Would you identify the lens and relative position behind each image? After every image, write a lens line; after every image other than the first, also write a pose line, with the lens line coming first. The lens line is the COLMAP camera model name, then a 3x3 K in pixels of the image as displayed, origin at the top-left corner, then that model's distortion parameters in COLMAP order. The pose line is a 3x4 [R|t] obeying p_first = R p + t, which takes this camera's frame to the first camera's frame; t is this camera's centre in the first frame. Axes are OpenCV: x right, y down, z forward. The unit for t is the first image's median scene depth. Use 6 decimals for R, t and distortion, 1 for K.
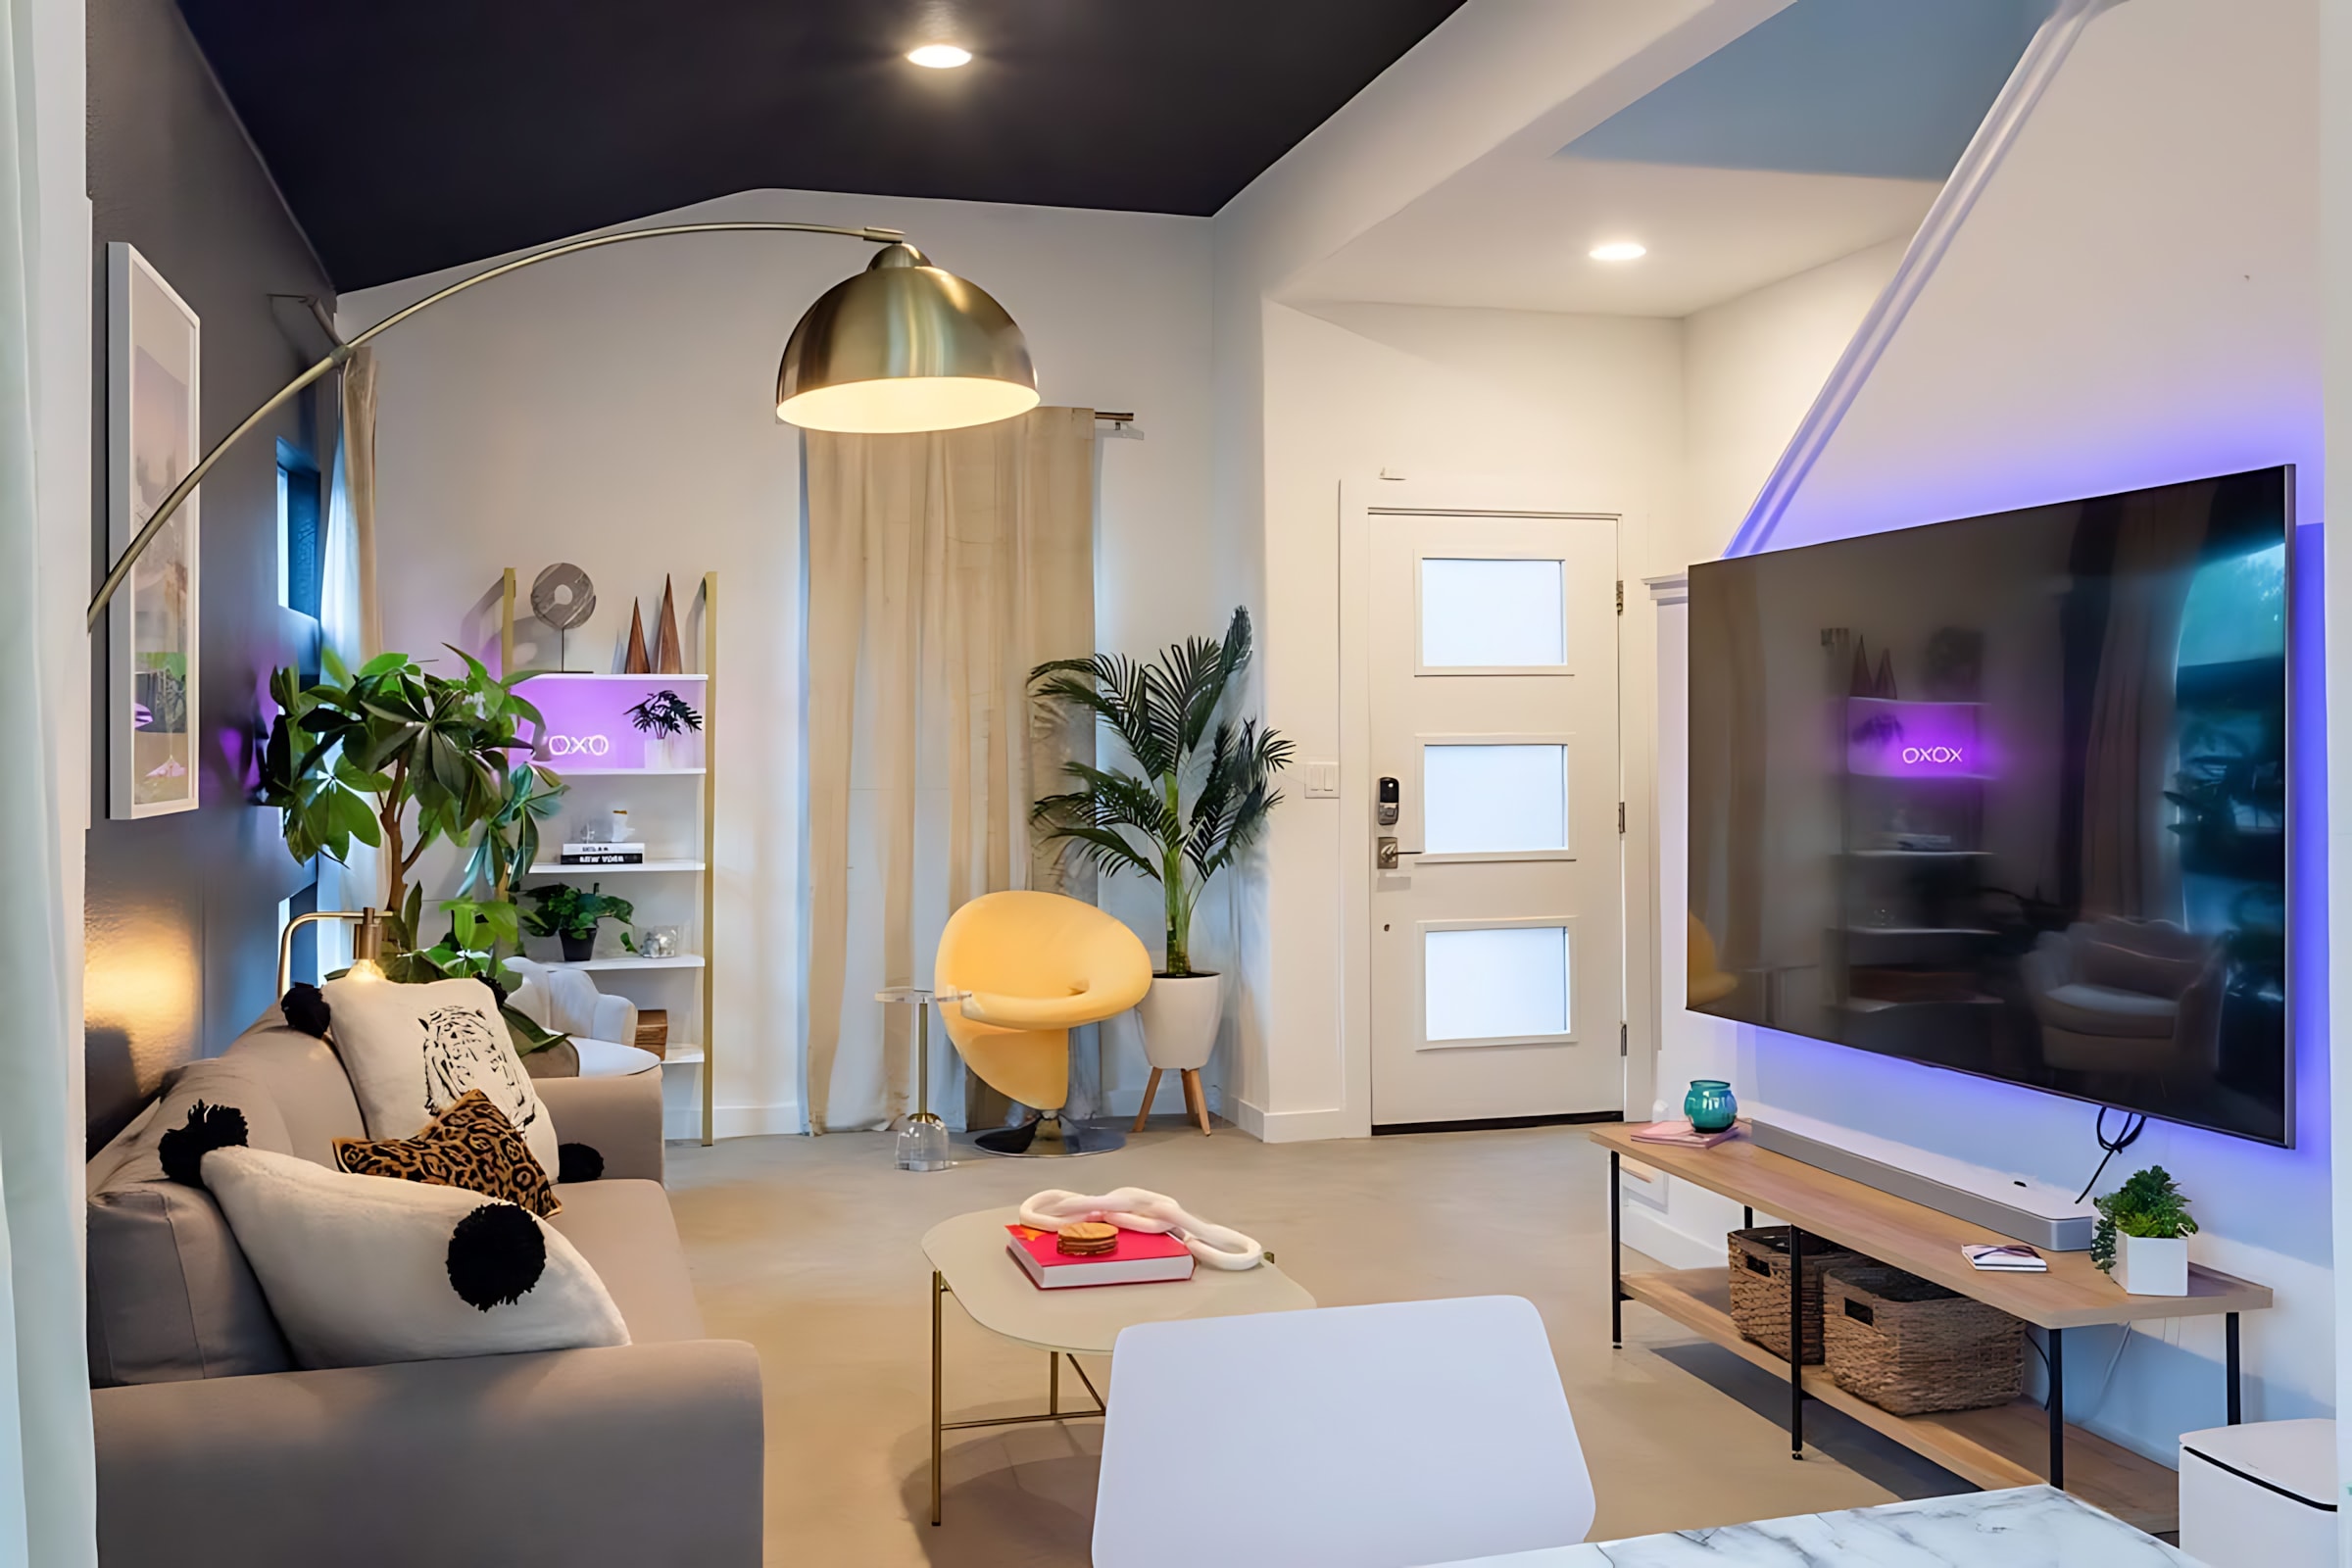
lens RADIAL K [[1982.0, 0, 1165.5], [0, 1982.0, 769.5], [0, 0, 1]] dist [-0.002788, 0.019569]
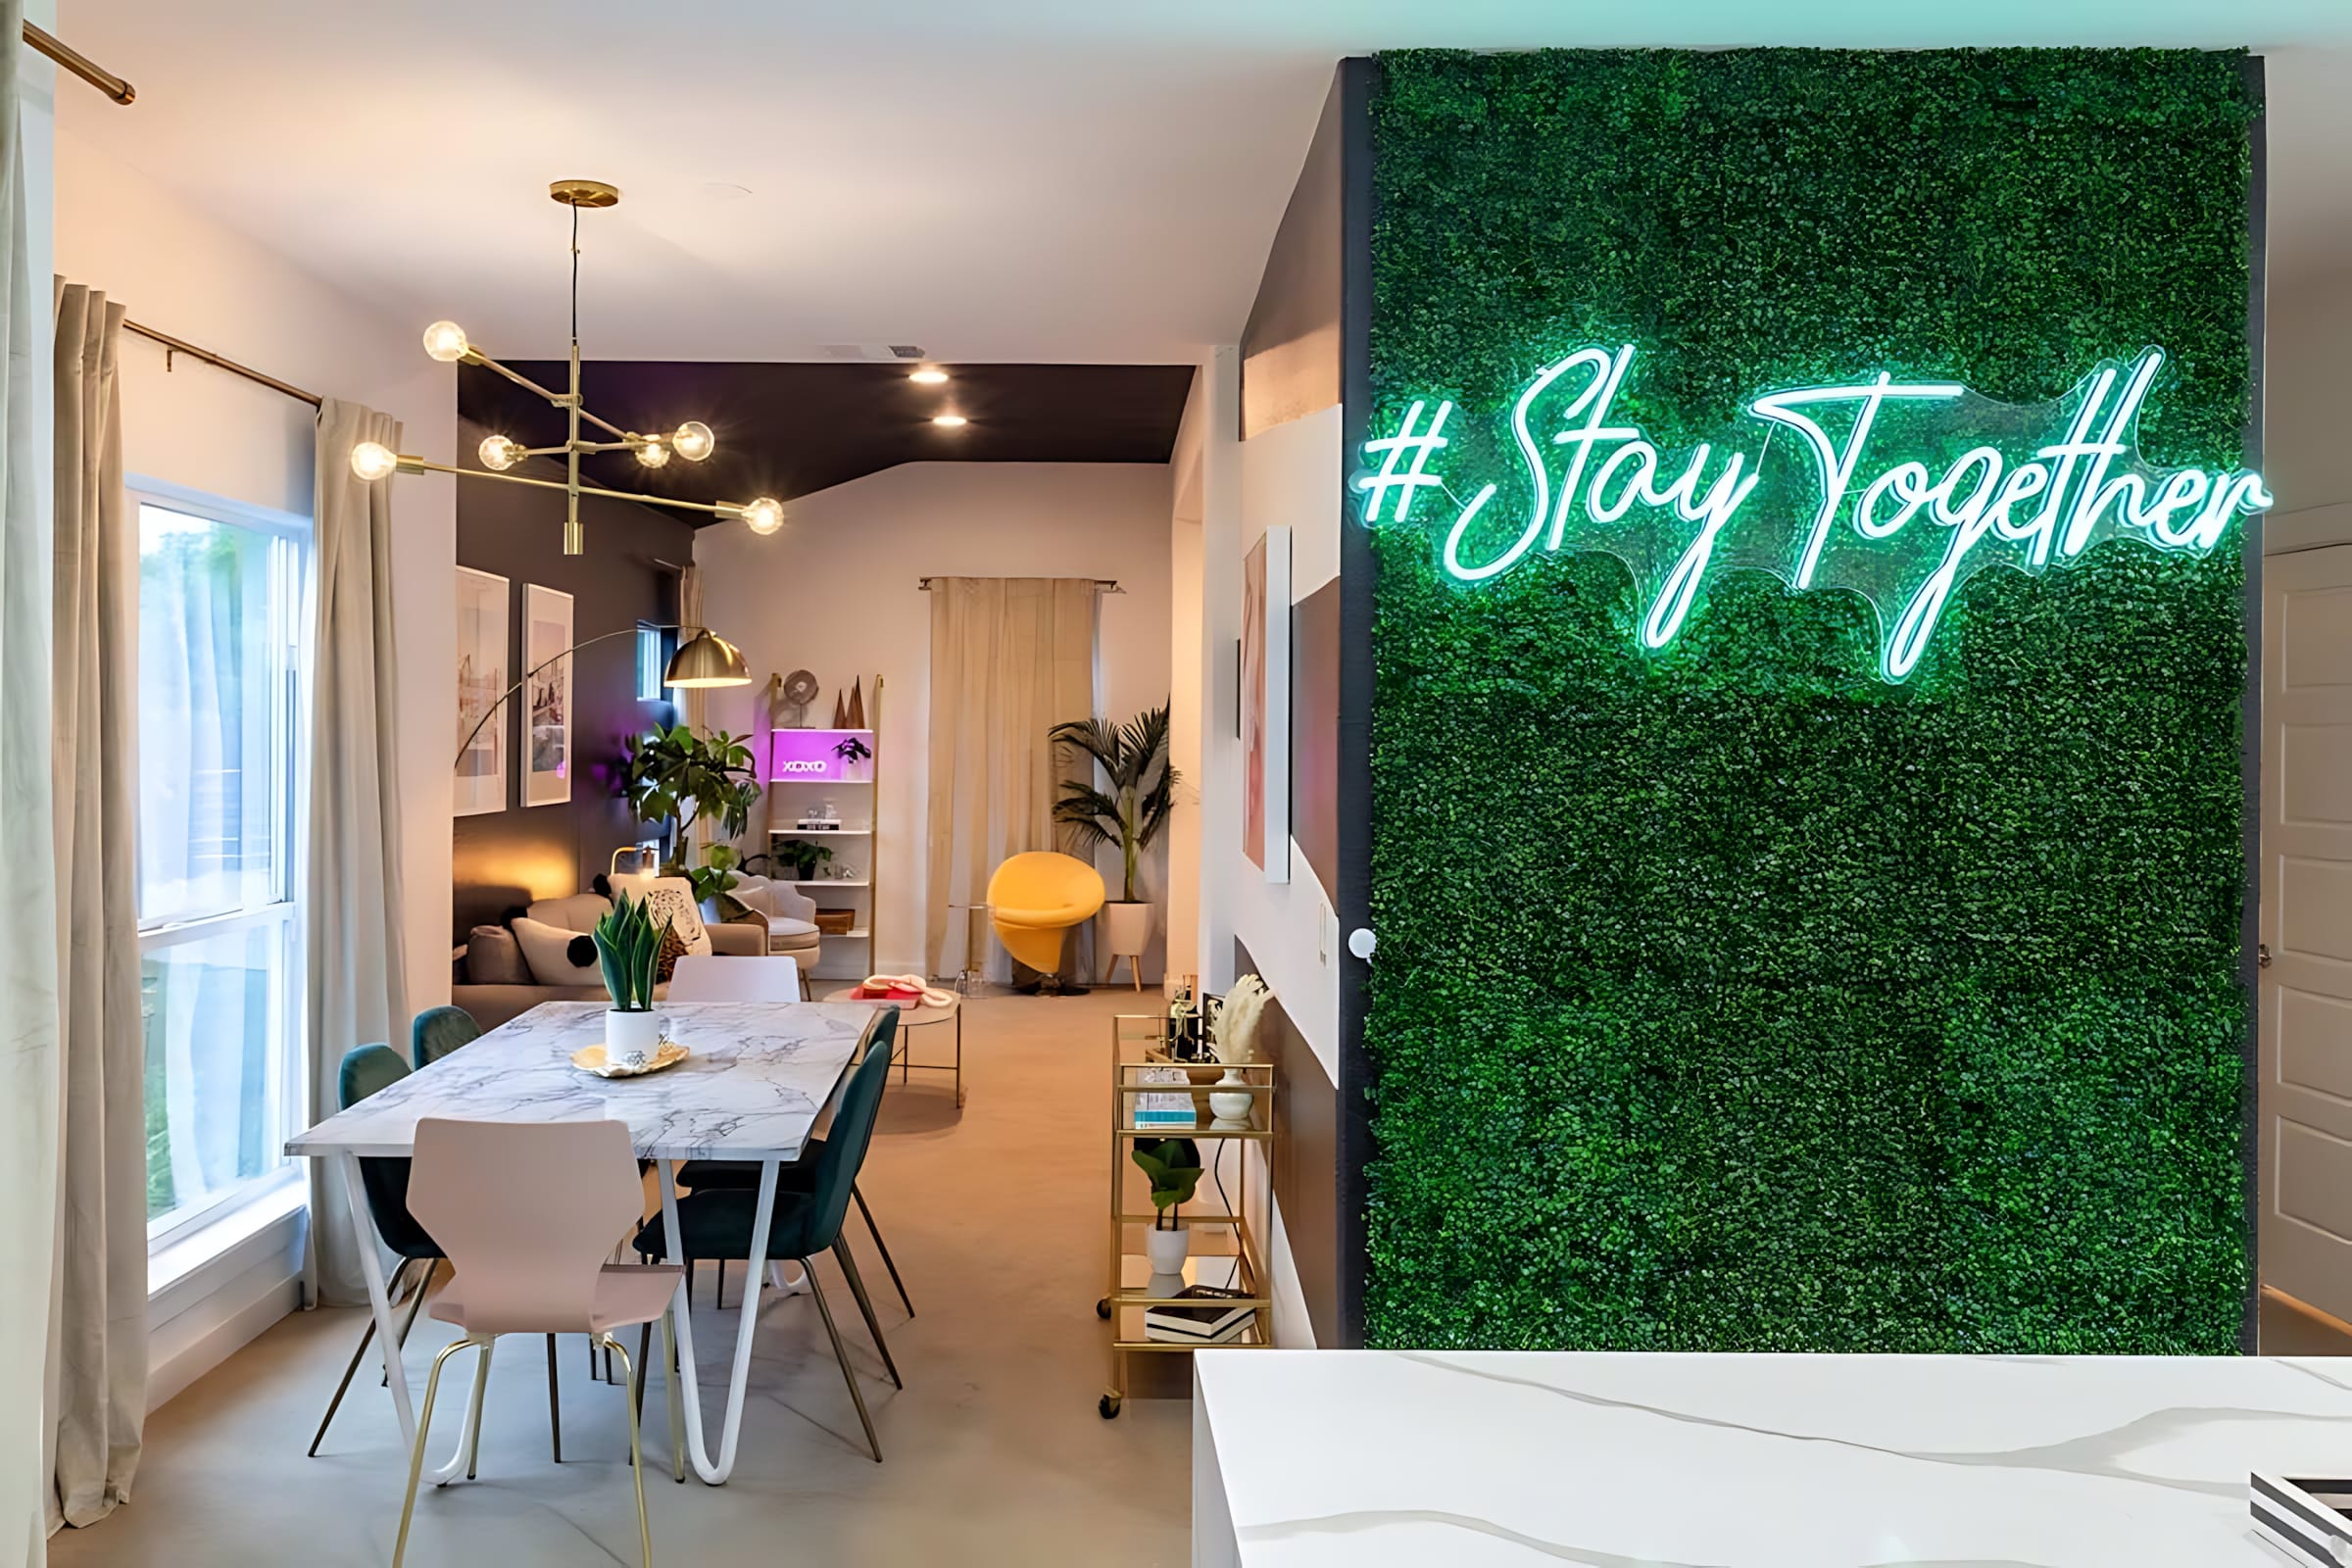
lens RADIAL K [[1982.0, 0, 1172.5], [0, 1982.0, 758.9], [0, 0, 1]] dist [-0.002788, 0.019569]
pose [[0.950598, 0.017576, -0.309928, 0.608740], [-0.015468, 0.999837, 0.009259, -0.041520], [0.310041, -0.004008, 0.950715, -0.678246]]
